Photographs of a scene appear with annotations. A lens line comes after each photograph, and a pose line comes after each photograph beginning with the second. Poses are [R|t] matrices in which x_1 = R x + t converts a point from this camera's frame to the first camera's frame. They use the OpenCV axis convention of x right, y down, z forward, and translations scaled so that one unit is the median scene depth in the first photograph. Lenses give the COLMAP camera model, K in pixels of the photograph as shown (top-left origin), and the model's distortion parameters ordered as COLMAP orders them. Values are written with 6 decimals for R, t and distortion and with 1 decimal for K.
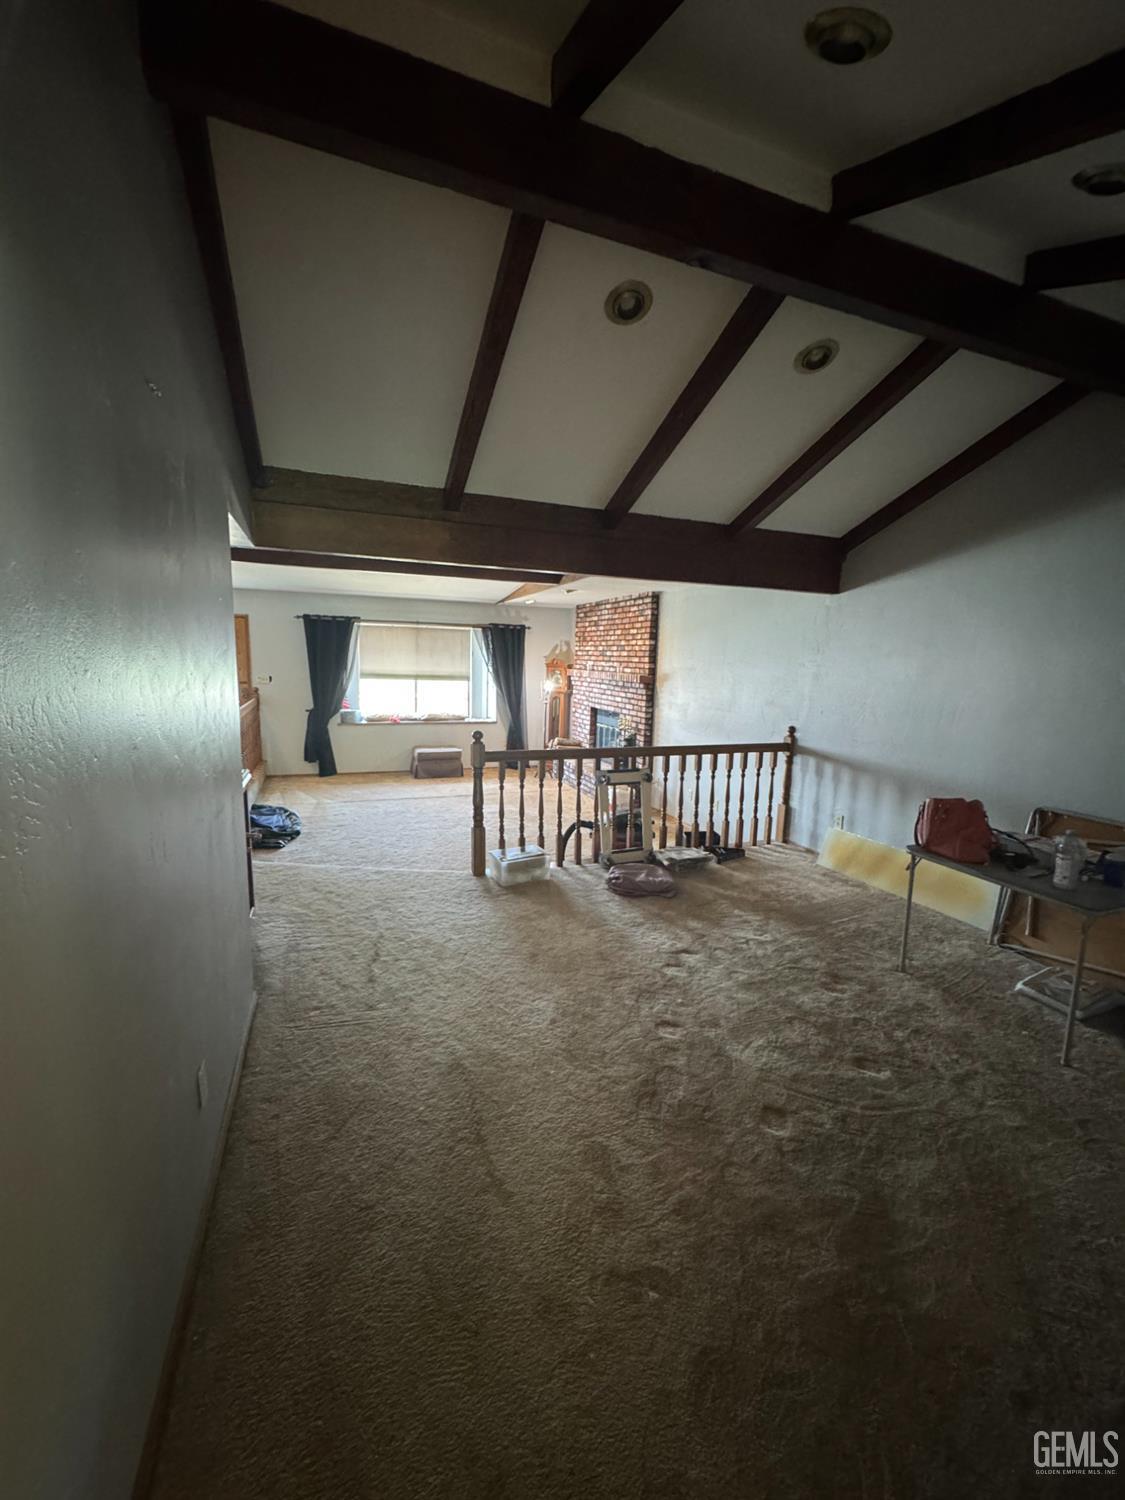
lens RADIAL K [[596.2, 0, 566.4], [0, 596.2, 749.6], [0, 0, 1]] dist [-0.002466, 0.000344]
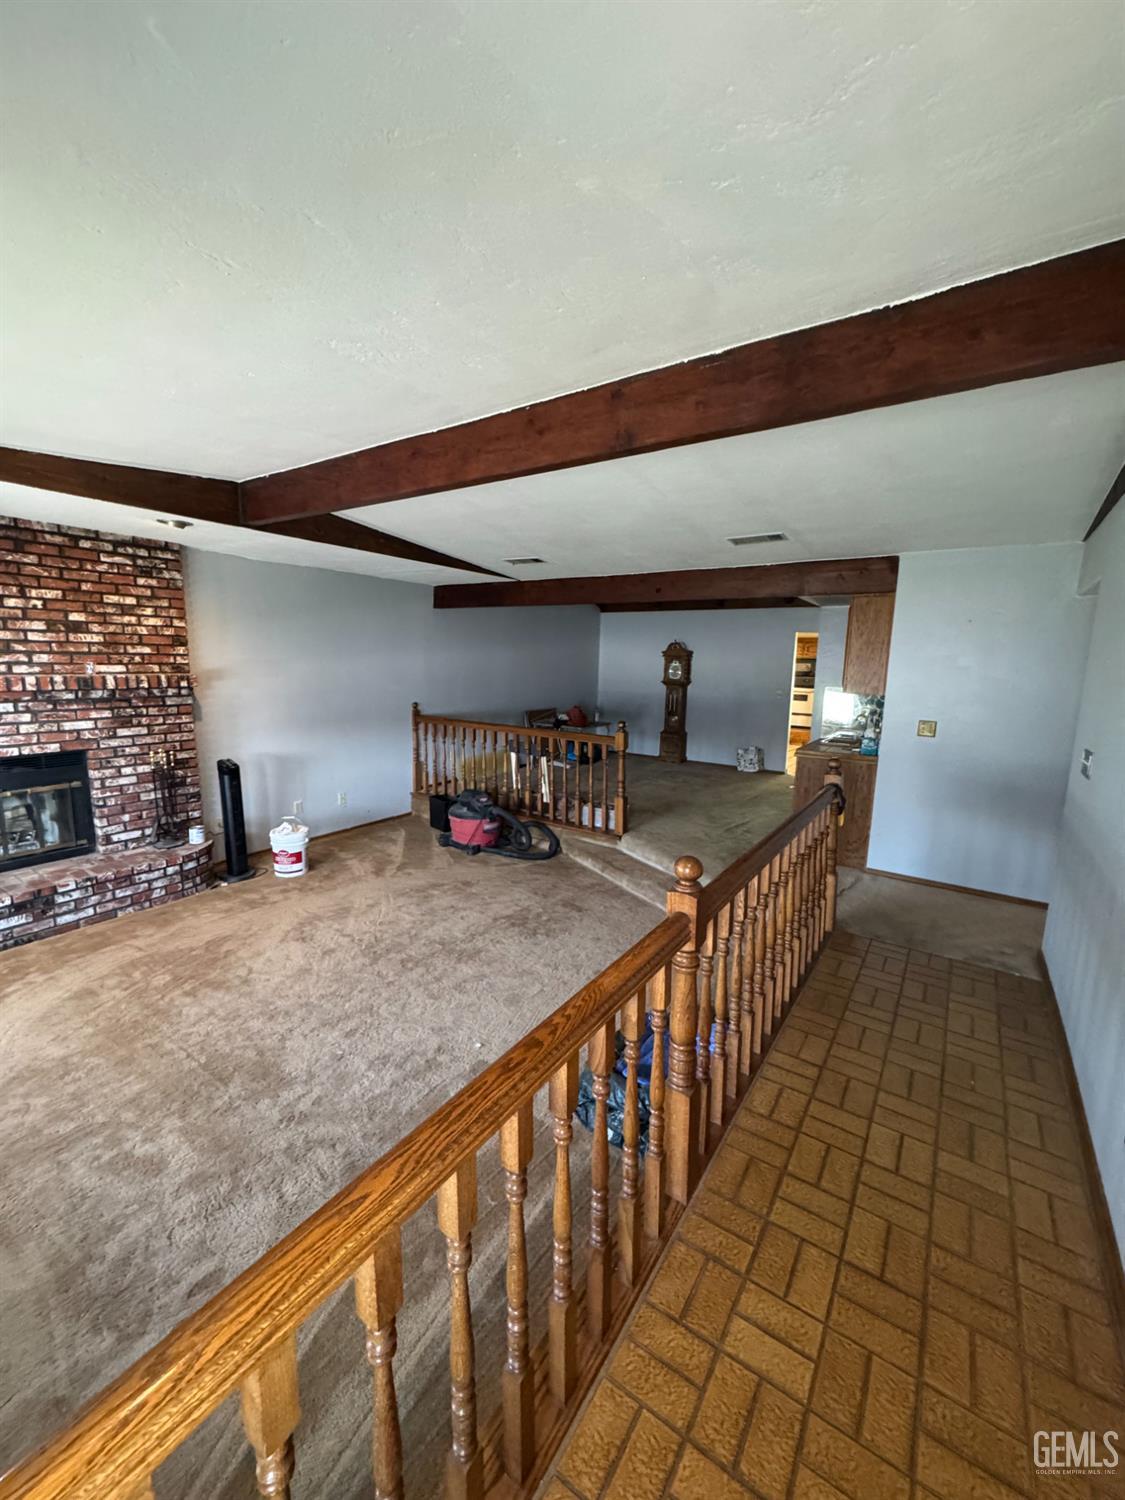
lens RADIAL K [[596.2, 0, 566.4], [0, 596.2, 749.6], [0, 0, 1]] dist [-0.002466, 0.000344]
pose [[-0.548289, -0.150190, 0.822692, -0.643639], [0.106134, 0.963291, 0.246591, -0.161613], [-0.829527, 0.222518, -0.512221, 1.009668]]
